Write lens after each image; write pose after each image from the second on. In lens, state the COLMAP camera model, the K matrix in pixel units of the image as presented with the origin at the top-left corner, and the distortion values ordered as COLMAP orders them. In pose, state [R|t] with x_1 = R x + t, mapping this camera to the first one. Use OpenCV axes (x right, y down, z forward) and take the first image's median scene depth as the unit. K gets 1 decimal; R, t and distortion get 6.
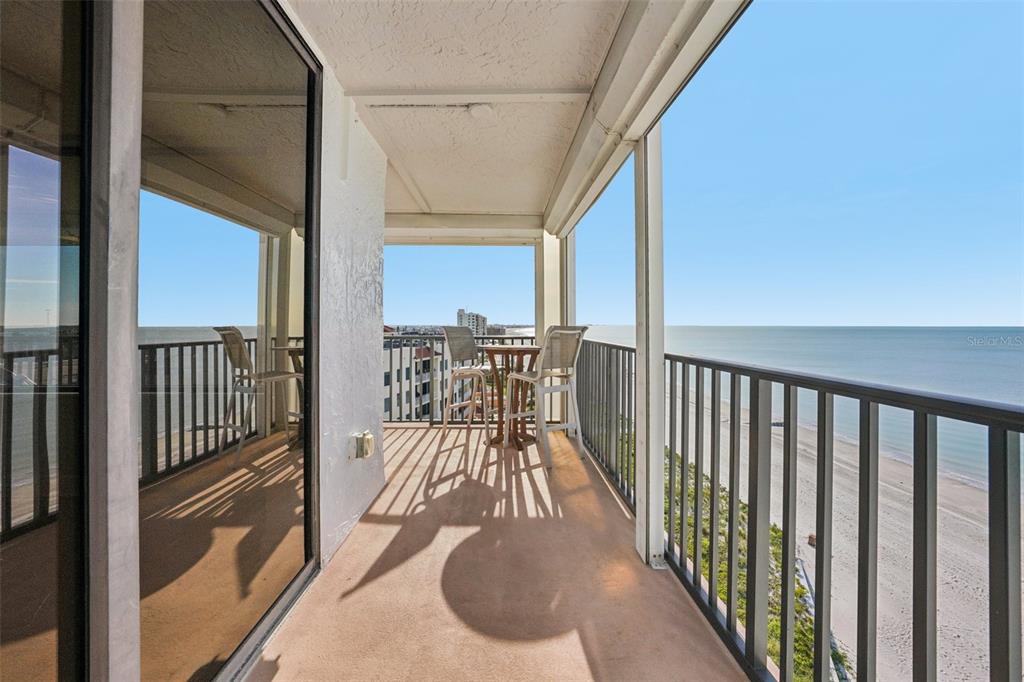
lens RADIAL K [[366.4, 0, 509.0], [0, 366.4, 324.4], [0, 0, 1]] dist [-0.012791, 0.004749]
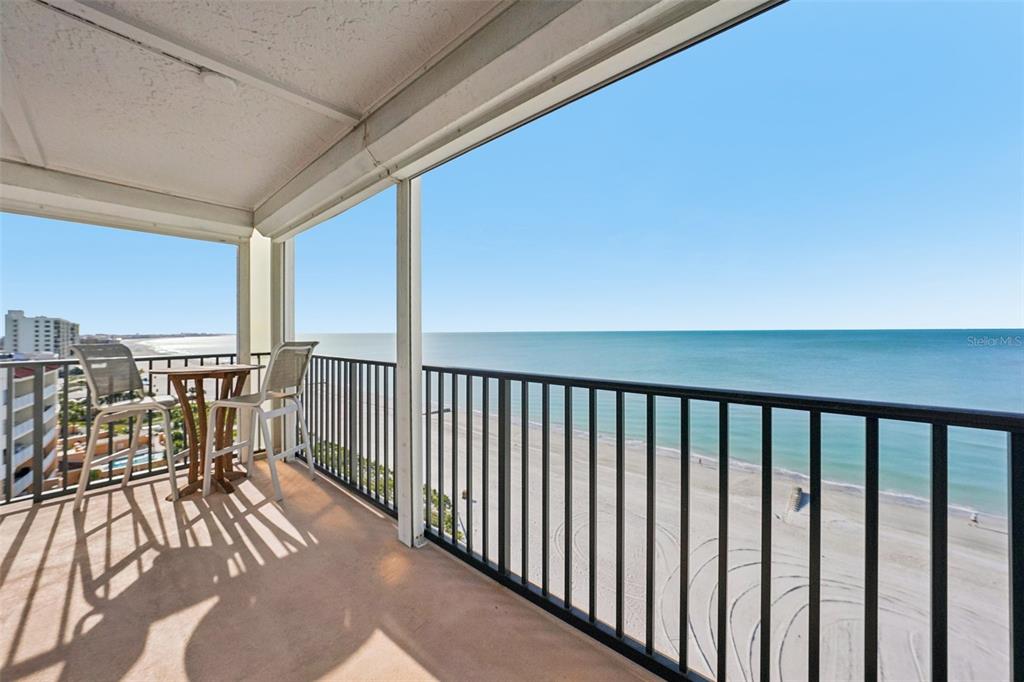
lens RADIAL K [[361.6, 0, 495.4], [0, 361.6, 334.8], [0, 0, 1]] dist [0.000941, 0.000405]
pose [[0.697211, -0.014454, 0.716720, -0.142696], [0.008752, 0.999894, 0.011651, -0.018210], [-0.716812, -0.001850, 0.697264, 0.000975]]
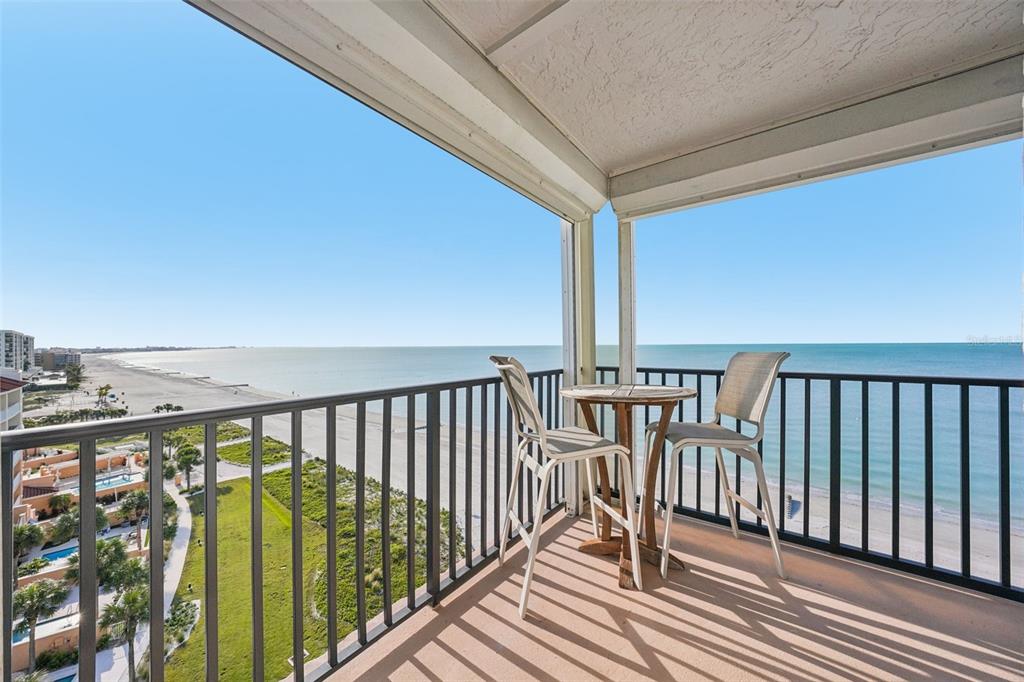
lens RADIAL K [[353.7, 0, 510.1], [0, 353.7, 346.9], [0, 0, 1]] dist [-0.011310, 0.000360]
pose [[0.631712, -0.007991, 0.775162, -0.612901], [0.006331, 0.999967, 0.005149, -0.010946], [-0.775177, 0.001656, 0.631742, 0.928491]]
